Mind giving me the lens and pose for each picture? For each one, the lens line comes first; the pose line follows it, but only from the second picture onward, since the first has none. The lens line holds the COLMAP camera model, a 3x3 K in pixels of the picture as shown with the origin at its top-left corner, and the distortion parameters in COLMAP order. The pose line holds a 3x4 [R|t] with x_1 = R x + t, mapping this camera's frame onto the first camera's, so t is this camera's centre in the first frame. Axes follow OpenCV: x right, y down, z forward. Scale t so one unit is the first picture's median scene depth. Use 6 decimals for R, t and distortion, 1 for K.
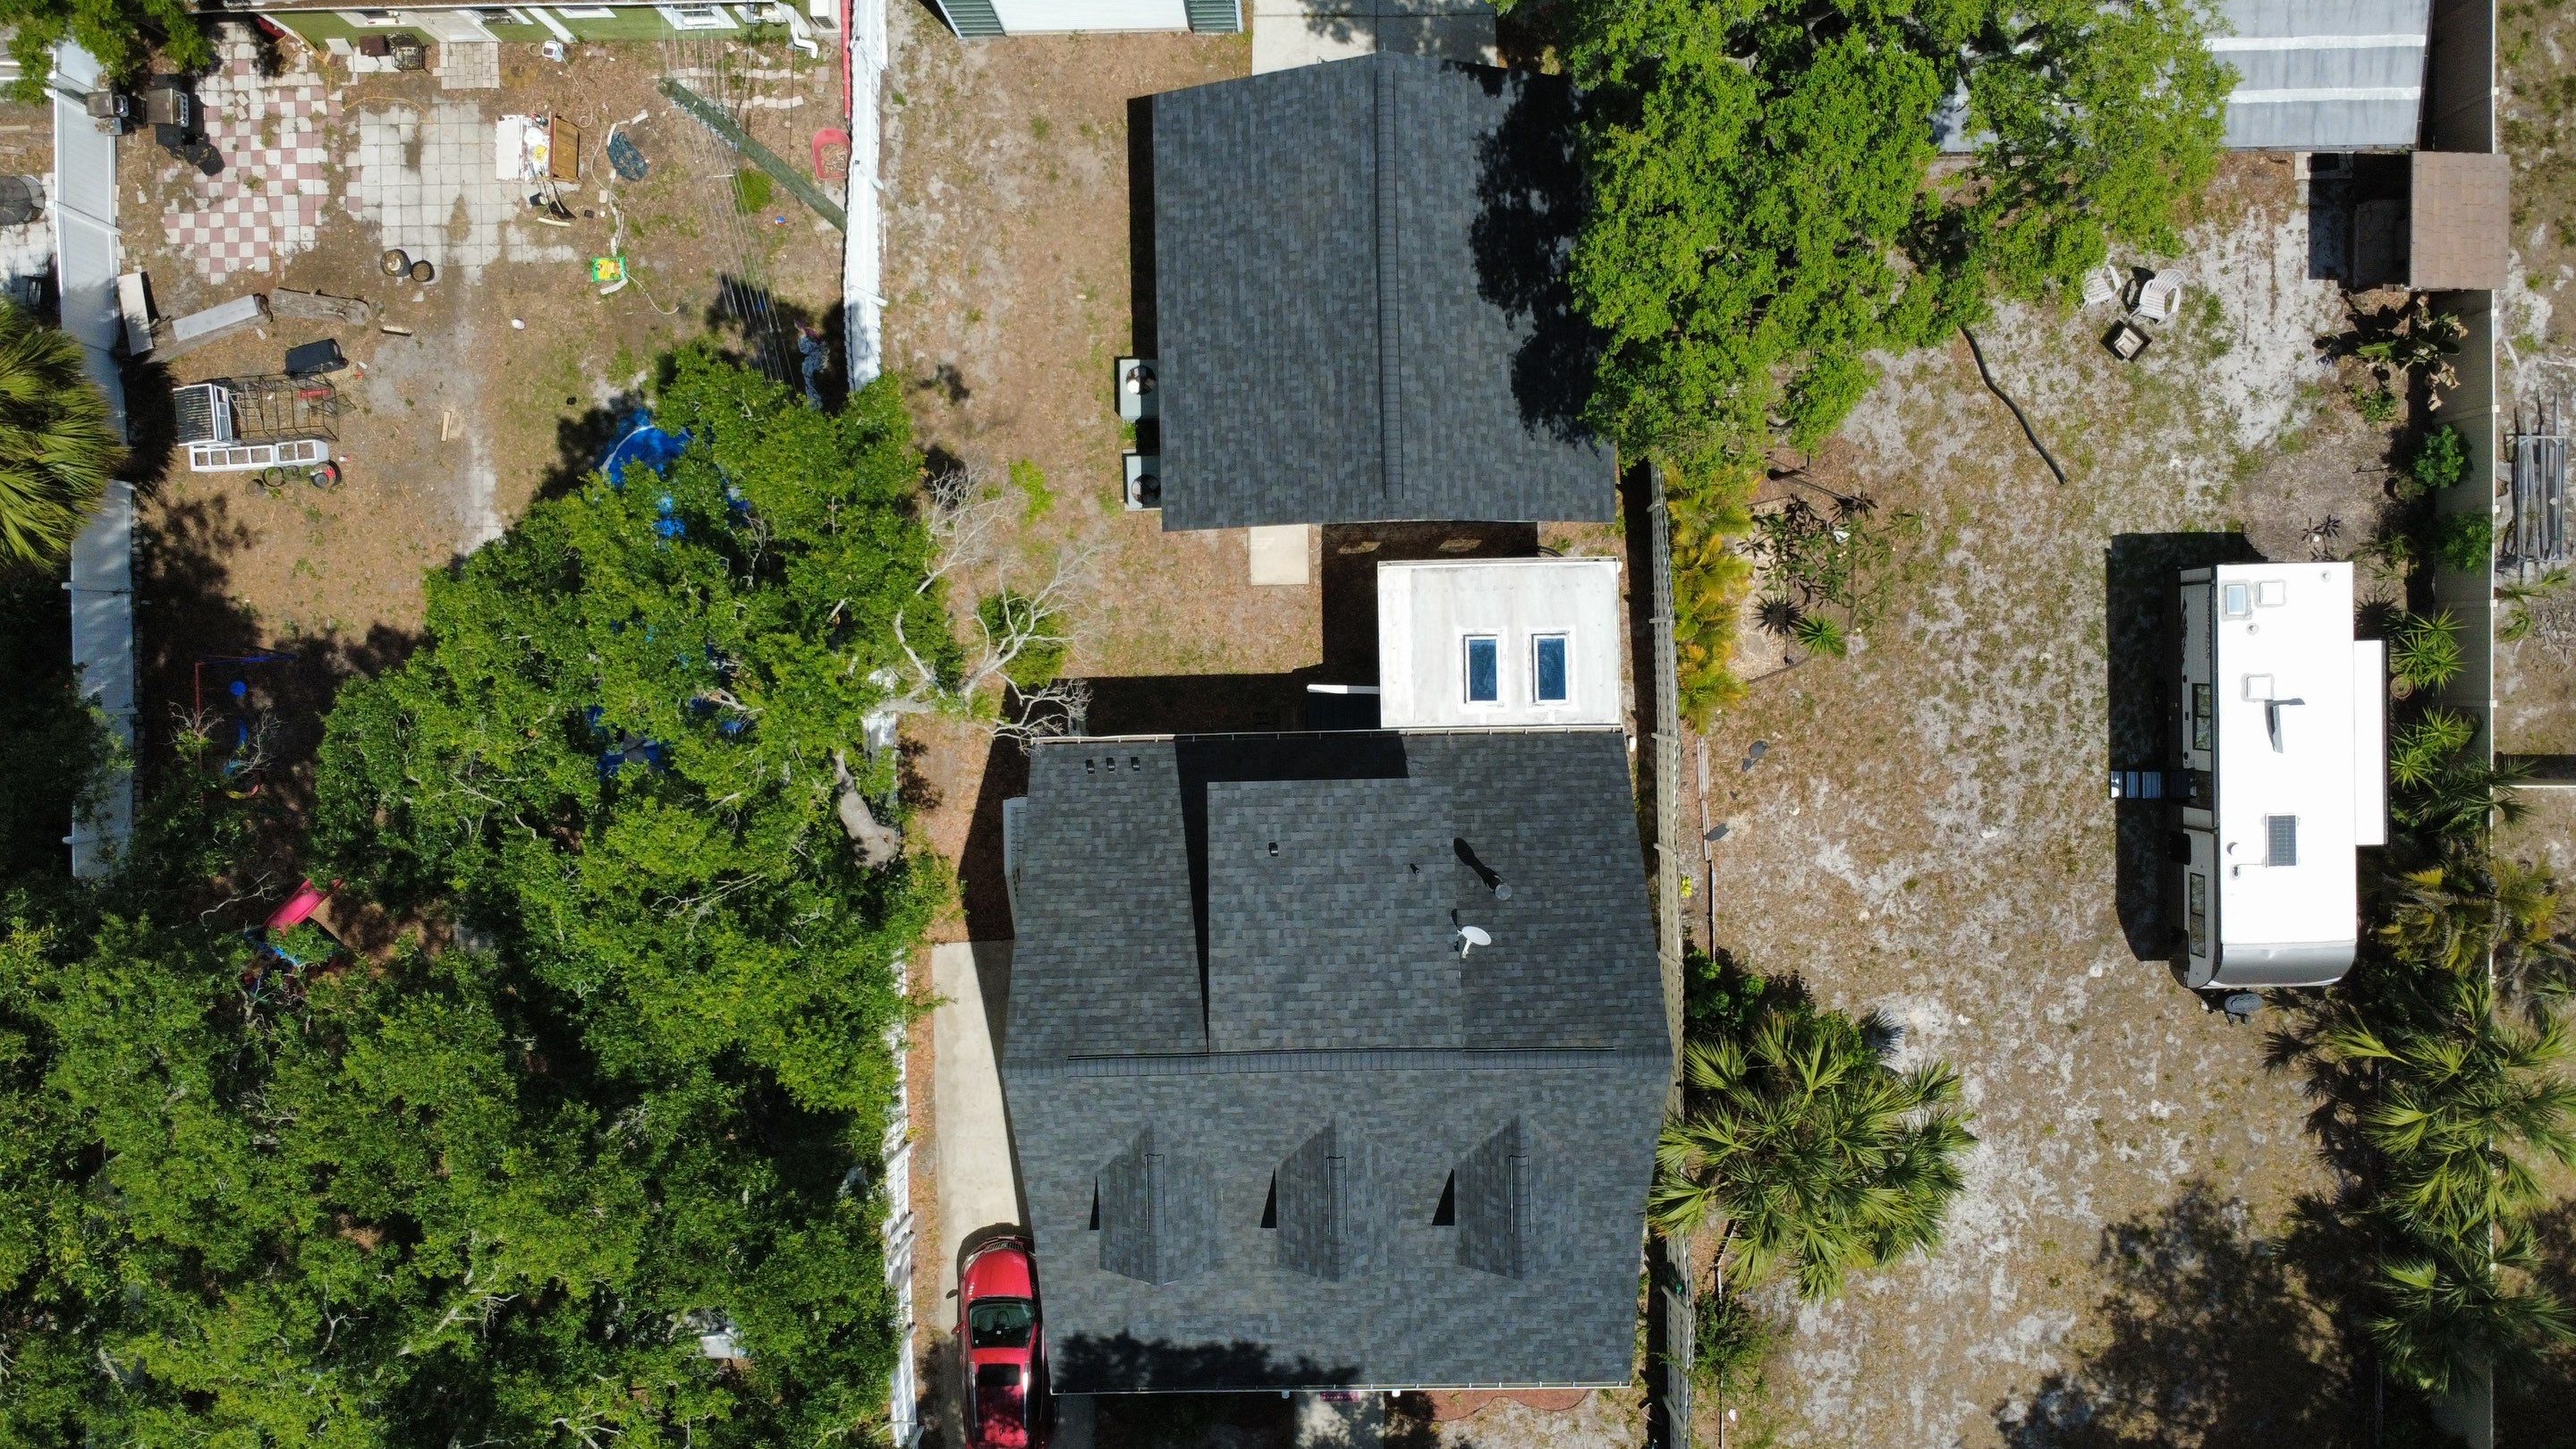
lens RADIAL K [[1873.9, 0, 1285.4], [0, 1873.9, 718.2], [0, 0, 1]] dist [-0.002102, 0.005173]
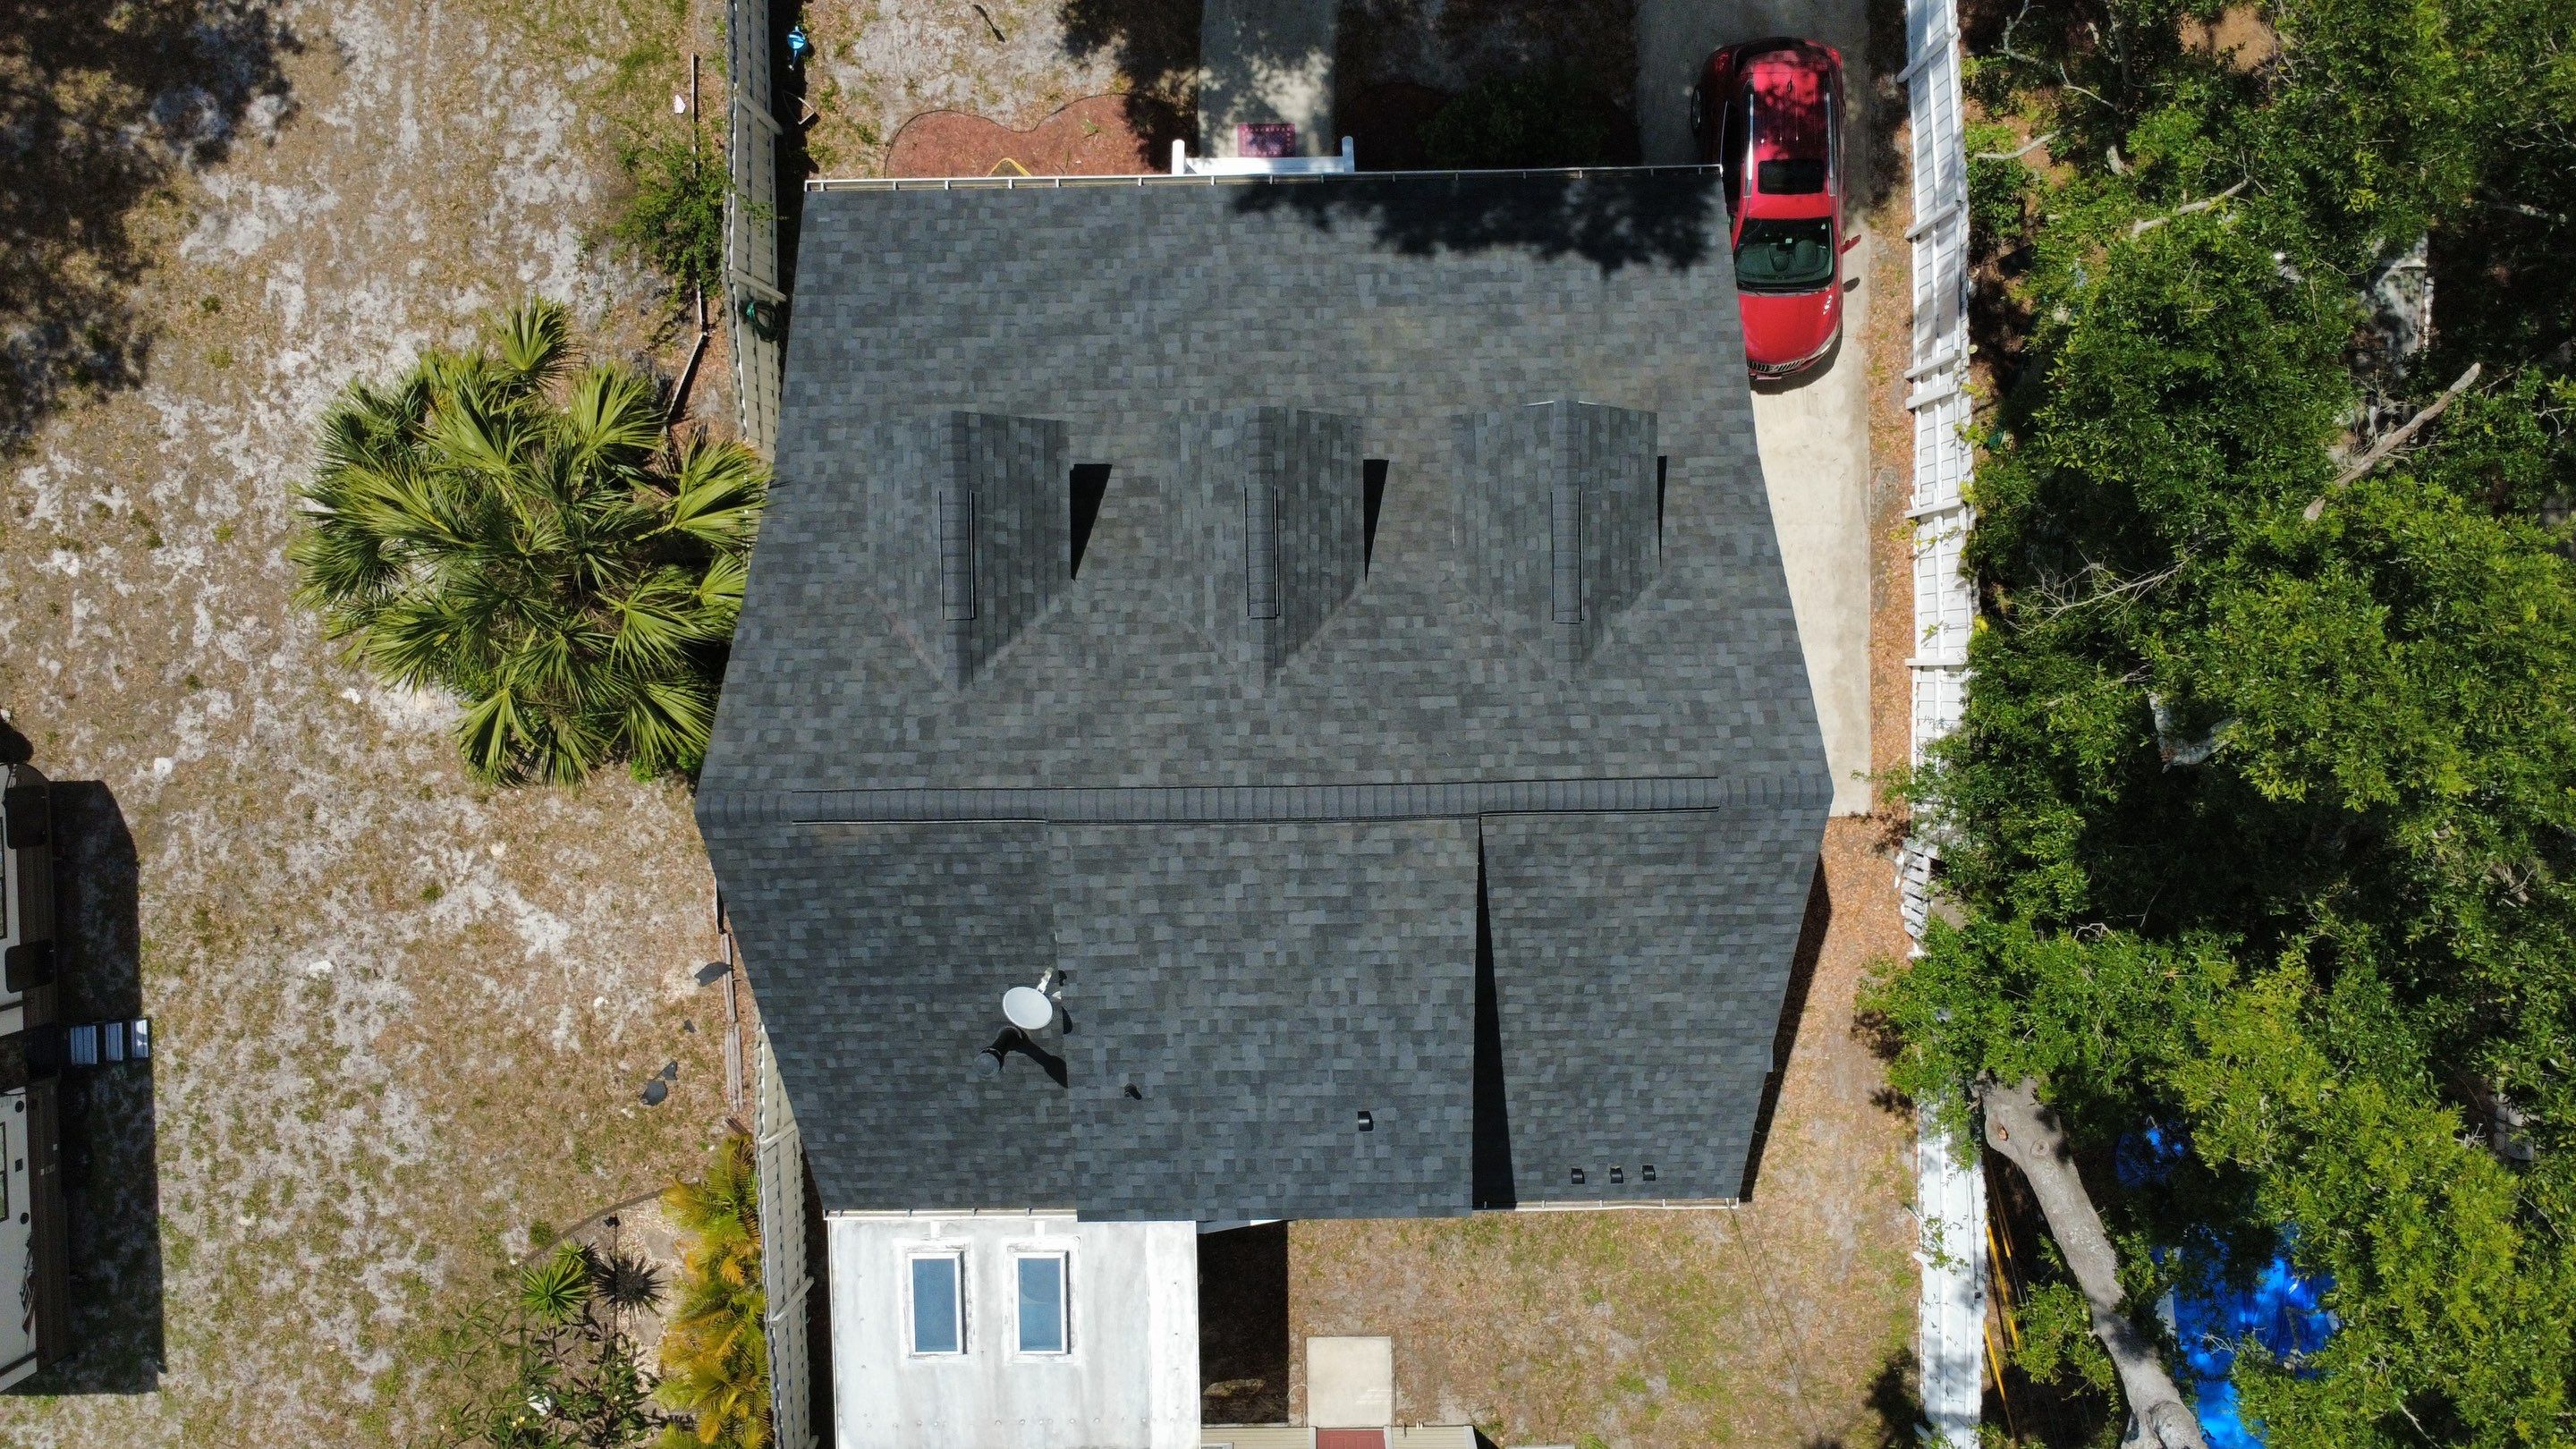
lens RADIAL K [[1873.9, 0, 1284.5], [0, 1873.9, 724.2], [0, 0, 1]] dist [-0.002102, 0.005173]
pose [[-0.999613, -0.005091, 0.027338, 0.003238], [0.003472, -0.998257, -0.058914, 0.193074], [0.027591, -0.058796, 0.997889, 0.328578]]
